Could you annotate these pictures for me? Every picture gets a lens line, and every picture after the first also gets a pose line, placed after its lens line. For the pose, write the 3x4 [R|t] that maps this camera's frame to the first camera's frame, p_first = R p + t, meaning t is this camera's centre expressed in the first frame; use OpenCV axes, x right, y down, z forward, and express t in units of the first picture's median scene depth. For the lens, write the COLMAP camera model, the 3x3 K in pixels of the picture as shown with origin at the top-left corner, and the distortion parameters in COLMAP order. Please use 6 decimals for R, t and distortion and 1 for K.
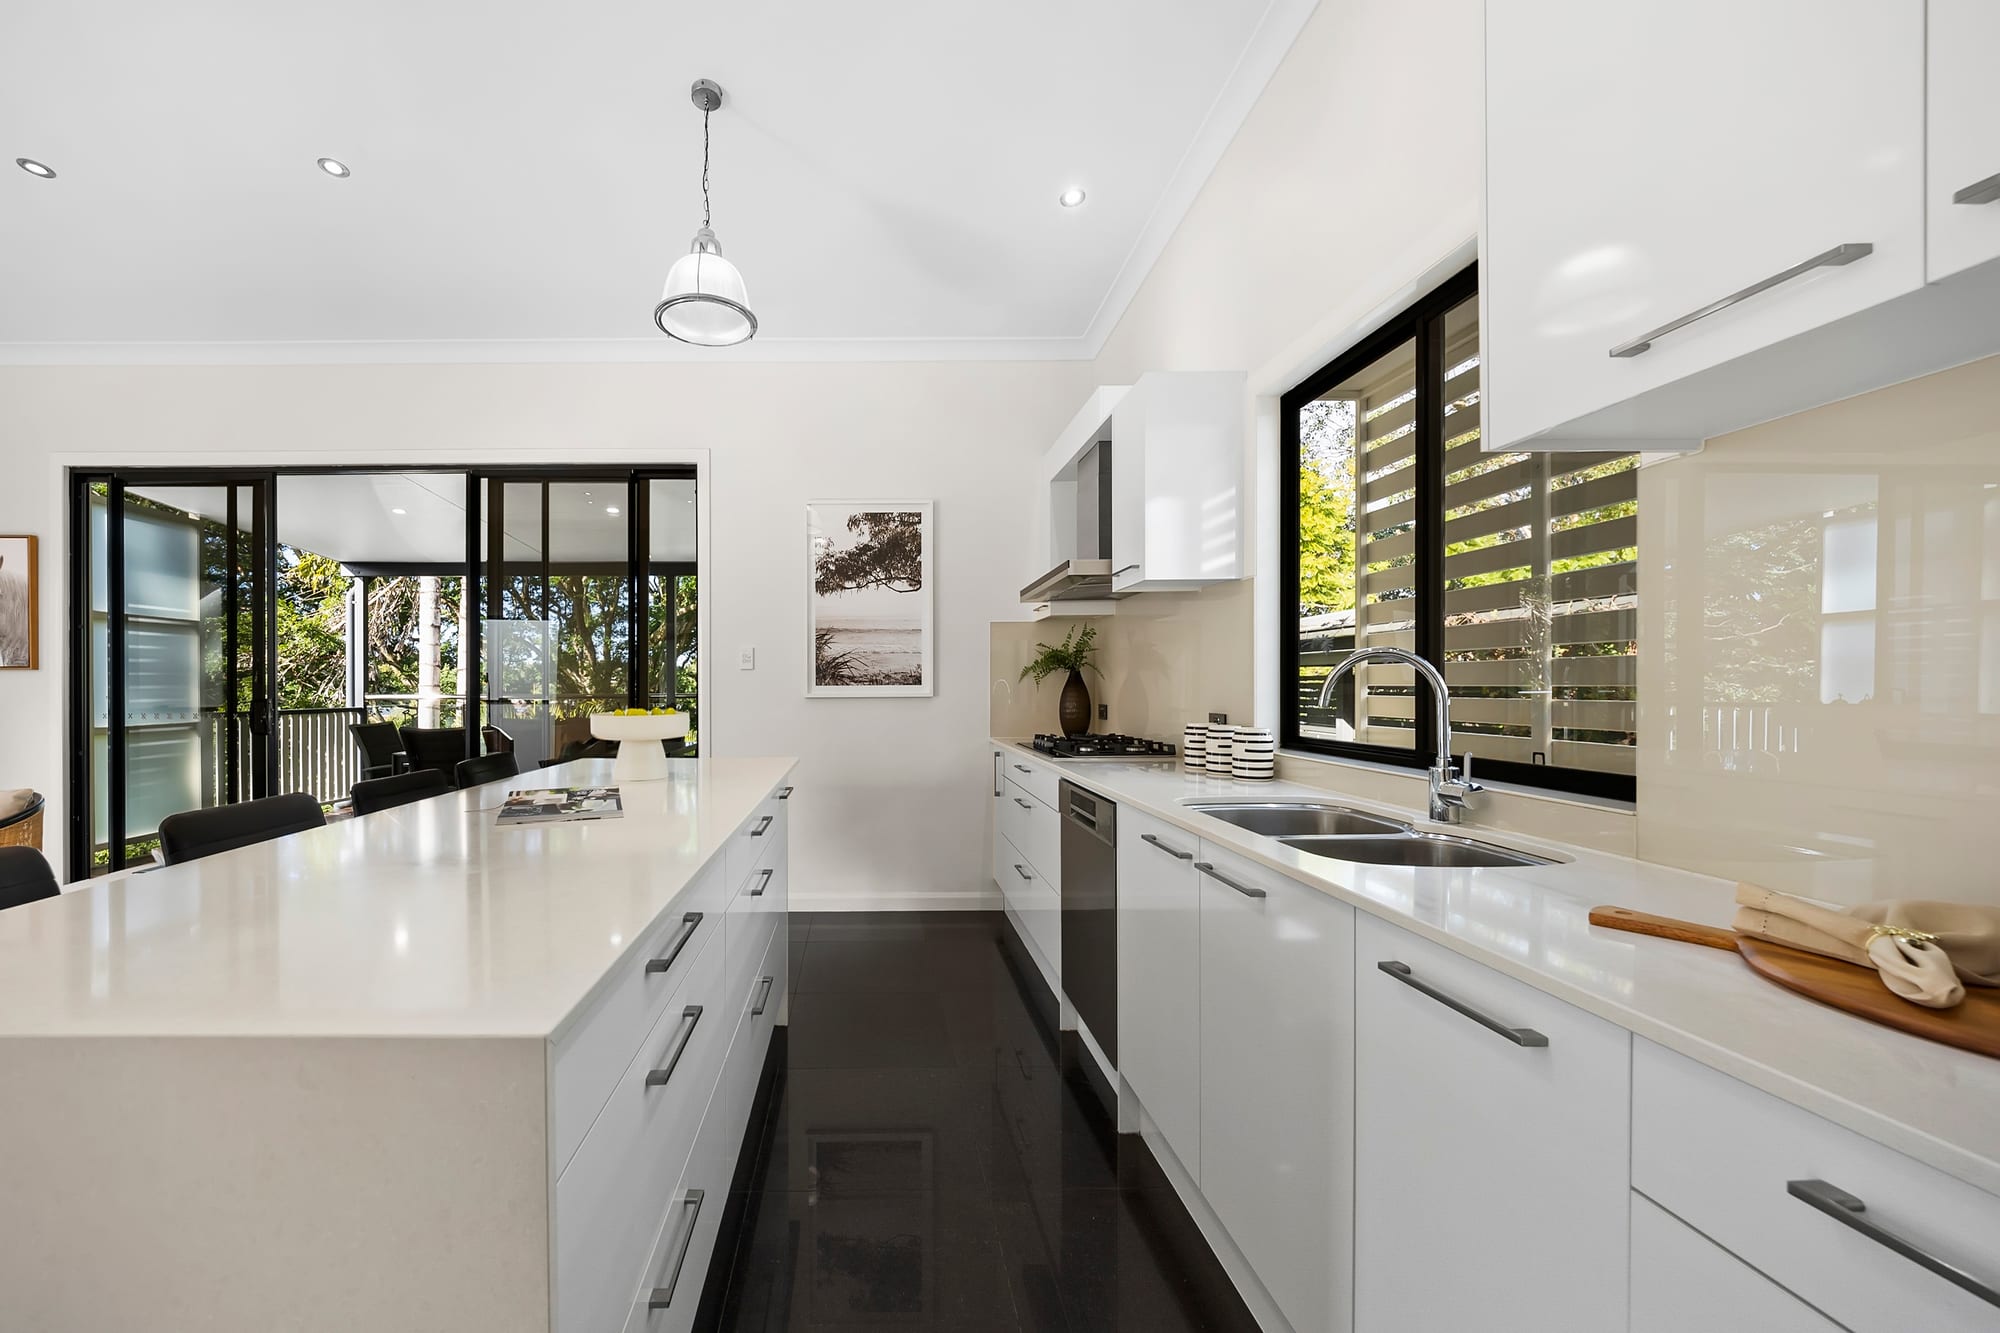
lens RADIAL K [[743.6, 0, 957.3], [0, 743.6, 694.5], [0, 0, 1]] dist [-0.000433, 0.000015]
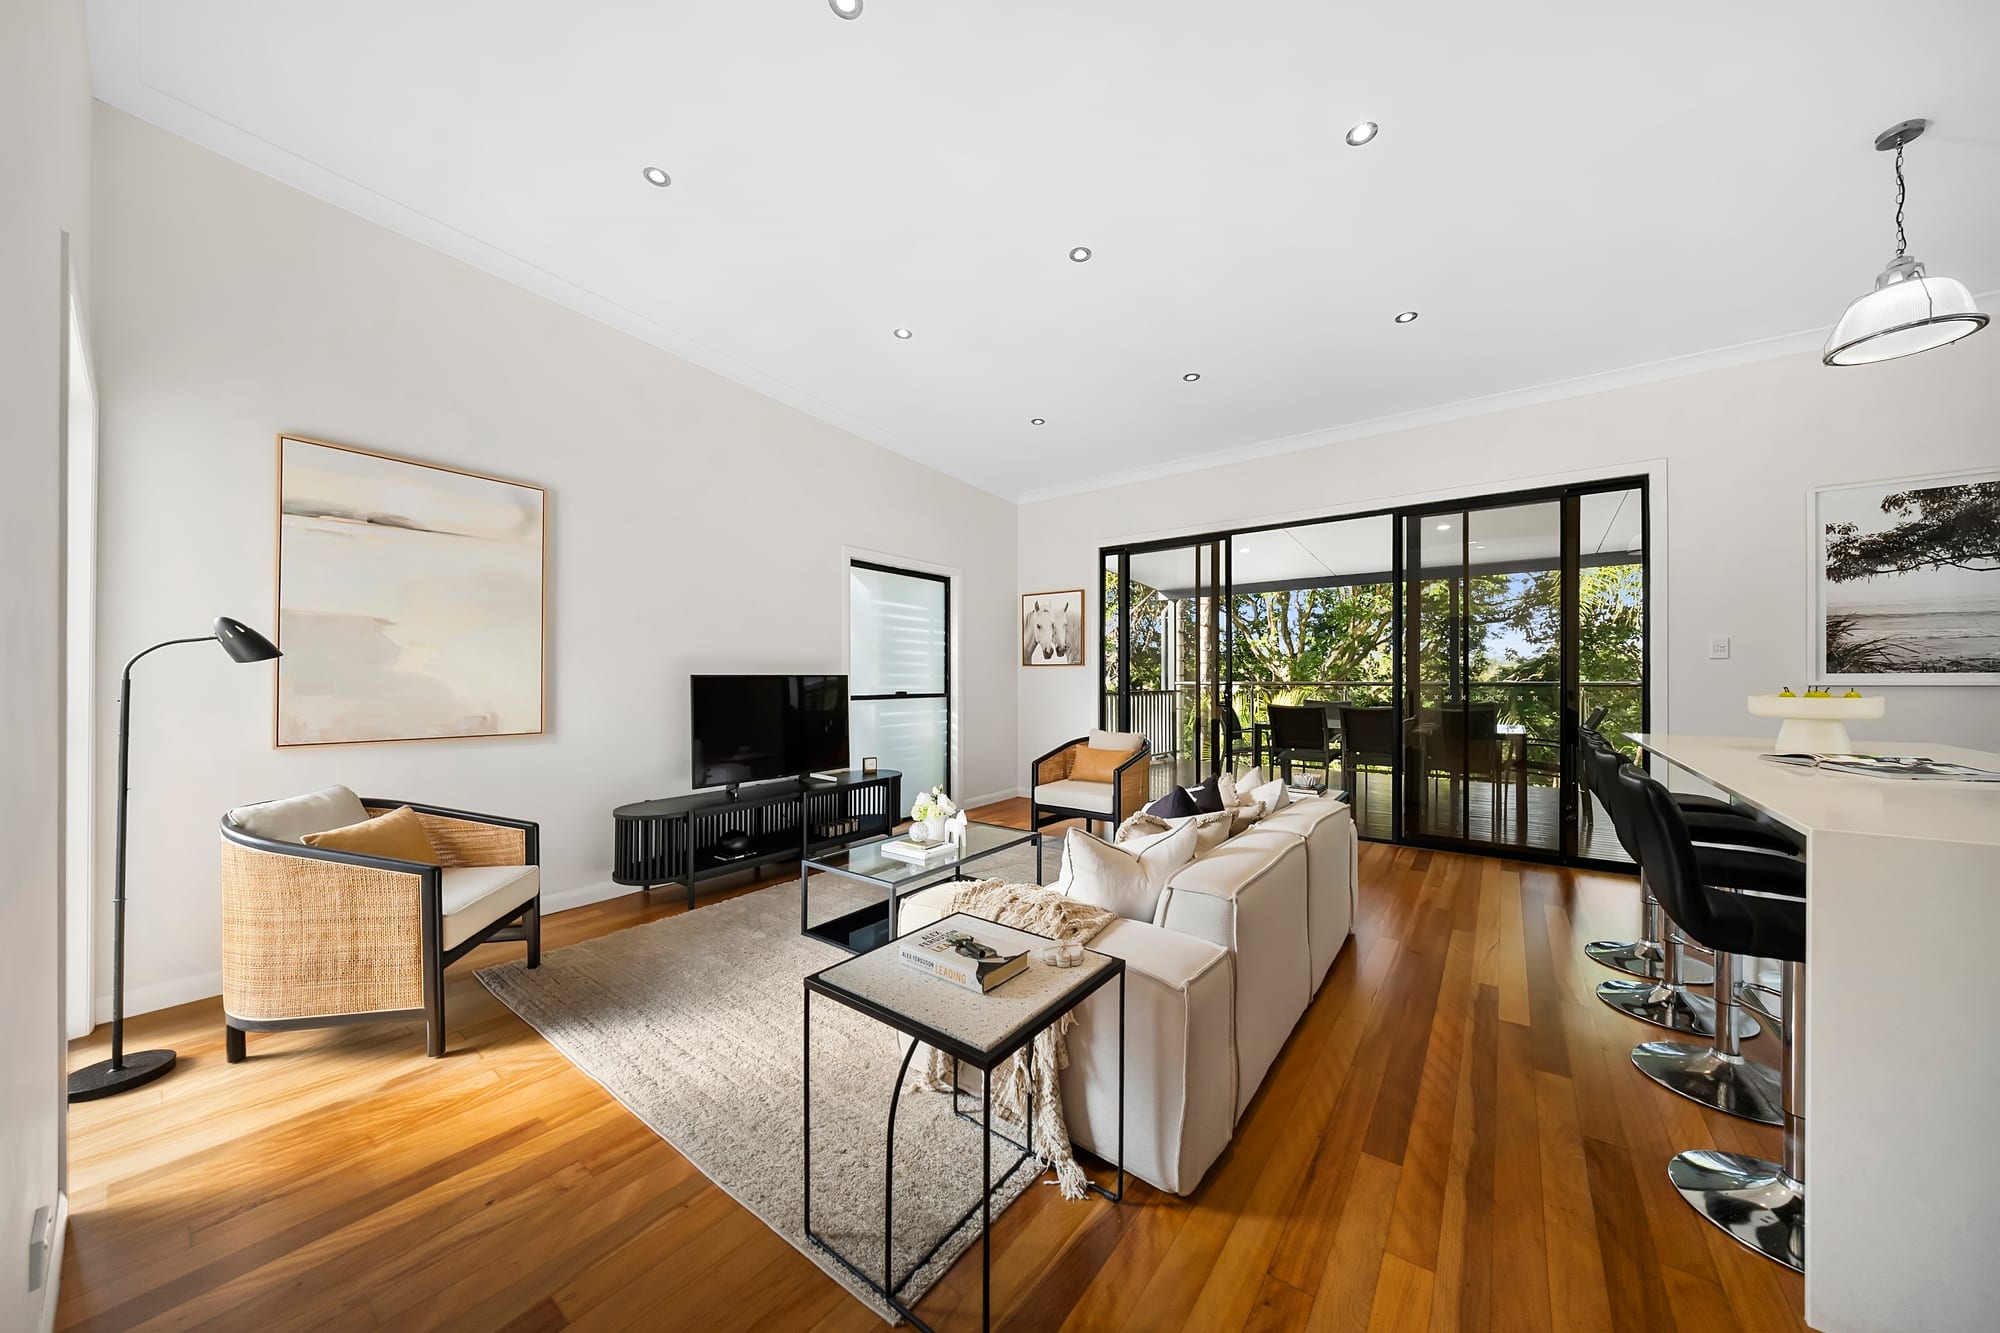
lens RADIAL K [[668.5, 0, 998.9], [0, 668.5, 673.7], [0, 0, 1]] dist [0.000408, 0.000072]
pose [[0.778303, -0.003334, -0.627880, -0.489404], [-0.006359, 0.999893, -0.013192, 0.007179], [0.627857, 0.014260, 0.778198, -0.385841]]
